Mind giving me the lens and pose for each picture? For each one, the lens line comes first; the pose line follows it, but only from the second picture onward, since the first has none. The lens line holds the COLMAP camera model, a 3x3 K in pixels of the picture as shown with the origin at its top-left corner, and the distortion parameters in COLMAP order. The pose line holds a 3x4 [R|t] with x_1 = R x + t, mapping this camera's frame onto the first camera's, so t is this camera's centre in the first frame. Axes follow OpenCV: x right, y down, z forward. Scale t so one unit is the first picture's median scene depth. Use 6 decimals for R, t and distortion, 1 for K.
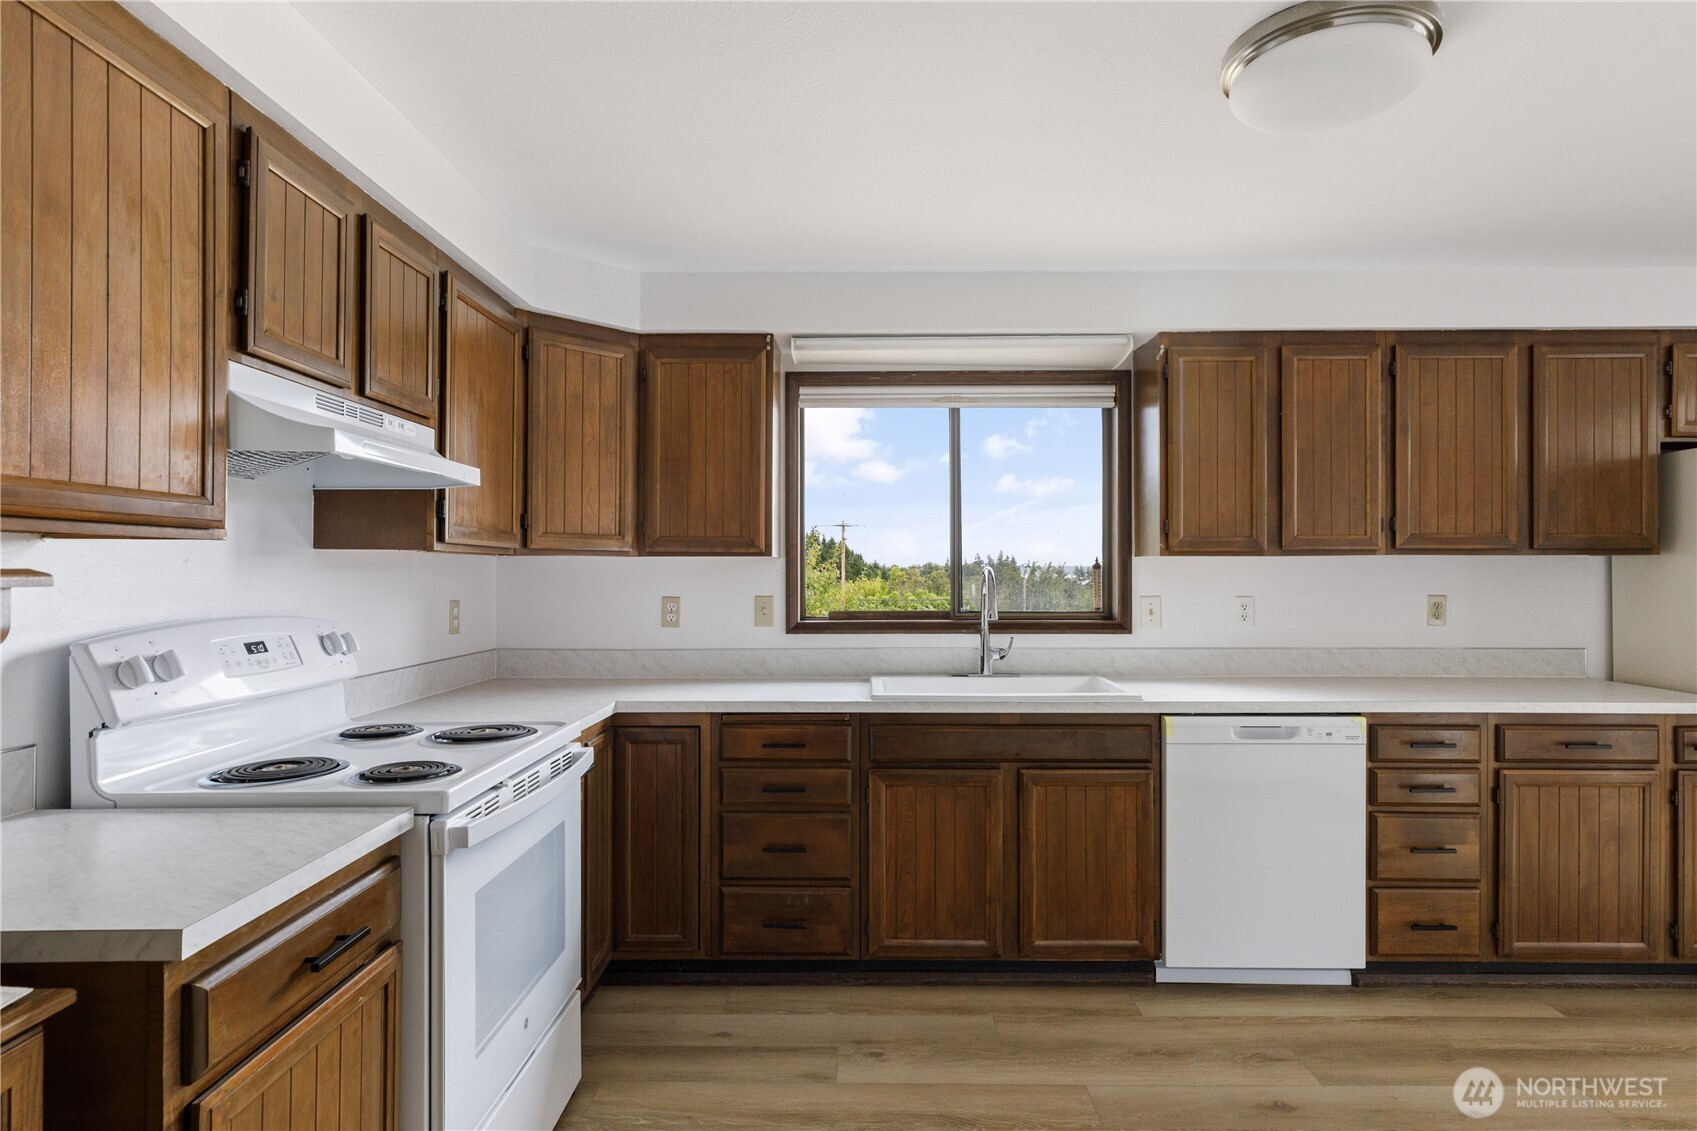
lens RADIAL K [[931.7, 0, 848.5], [0, 931.7, 565.5], [0, 0, 1]] dist [-0.001556, -0.000276]
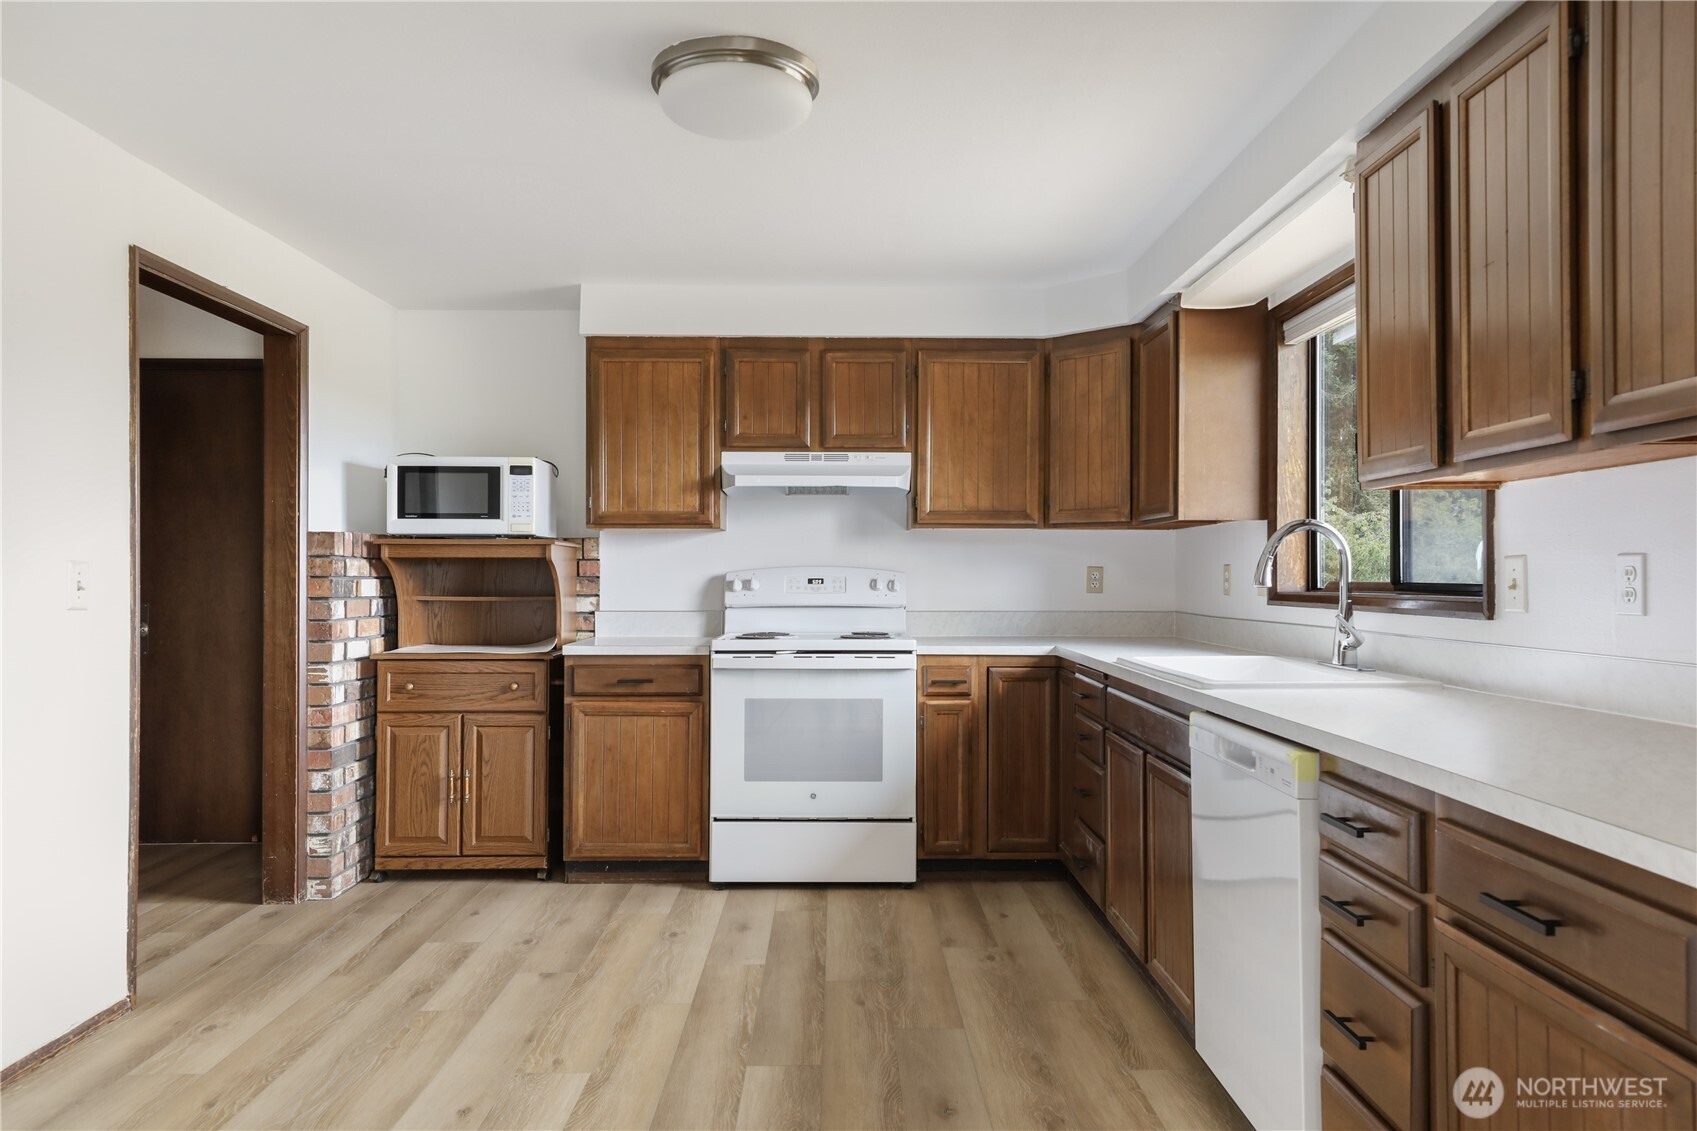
lens RADIAL K [[1145.1, 0, 848.5], [0, 1145.1, 565.5], [0, 0, 1]] dist [0.003341, 0.000530]
pose [[0.021215, -0.006669, -0.999753, 1.405528], [0.006085, 0.999960, -0.006541, 0.055003], [0.999756, -0.005945, 0.021255, 0.791262]]
